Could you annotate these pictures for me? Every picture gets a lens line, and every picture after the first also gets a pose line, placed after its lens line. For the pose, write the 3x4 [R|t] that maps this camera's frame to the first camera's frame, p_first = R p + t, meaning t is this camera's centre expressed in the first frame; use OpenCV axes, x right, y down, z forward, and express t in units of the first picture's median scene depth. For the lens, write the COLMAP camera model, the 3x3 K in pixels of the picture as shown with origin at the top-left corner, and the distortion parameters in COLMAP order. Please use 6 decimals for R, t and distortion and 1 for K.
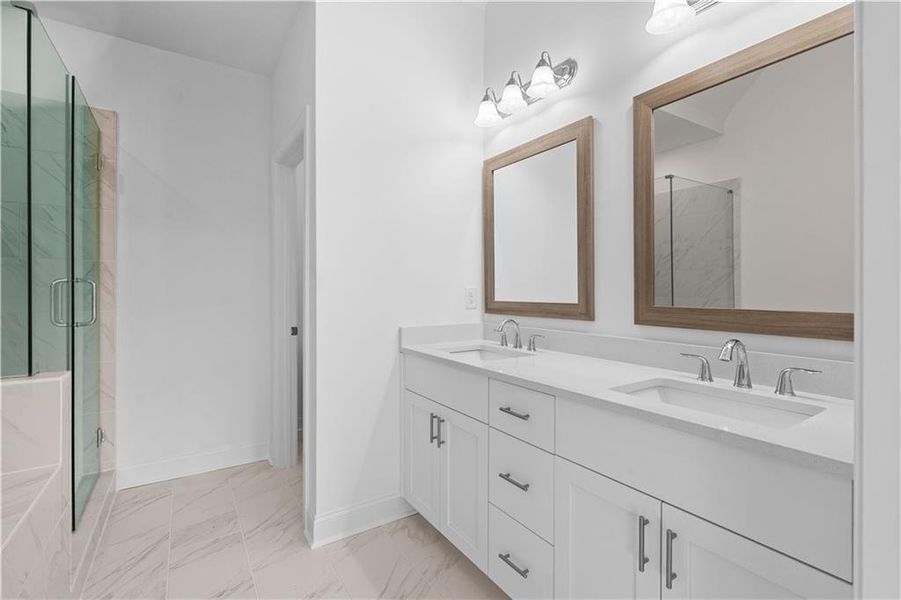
lens RADIAL K [[409.3, 0, 450.9], [0, 409.3, 281.3], [0, 0, 1]] dist [-0.001209, 0.000515]
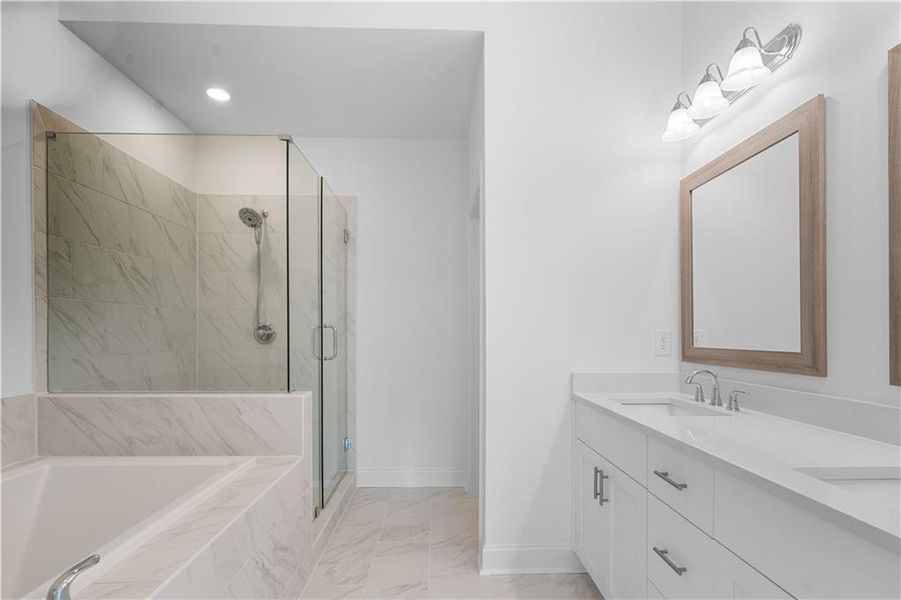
lens RADIAL K [[421.7, 0, 450.5], [0, 421.7, 325.3], [0, 0, 1]] dist [-0.000789, 0.000703]
pose [[0.852925, -0.008123, -0.521971, 0.157809], [0.009384, 0.999956, -0.000229, -0.000691], [0.521950, -0.004703, 0.852963, 0.015956]]
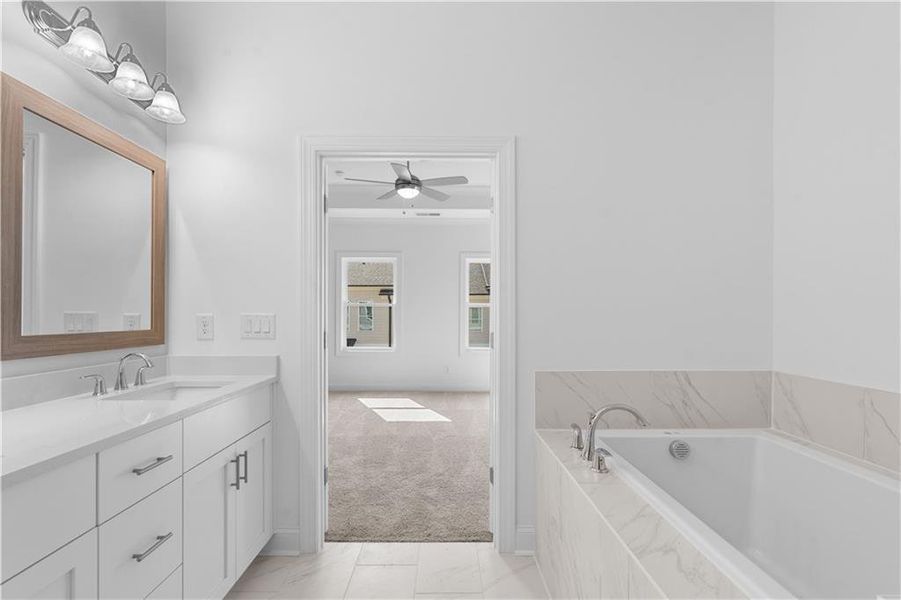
lens RADIAL K [[421.7, 0, 450.5], [0, 421.7, 325.3], [0, 0, 1]] dist [-0.000789, 0.000703]
pose [[-0.837470, -0.004093, 0.546468, -0.841990], [-0.003050, 0.999991, 0.002817, 0.035410], [-0.546475, 0.000692, -0.837475, 1.383145]]
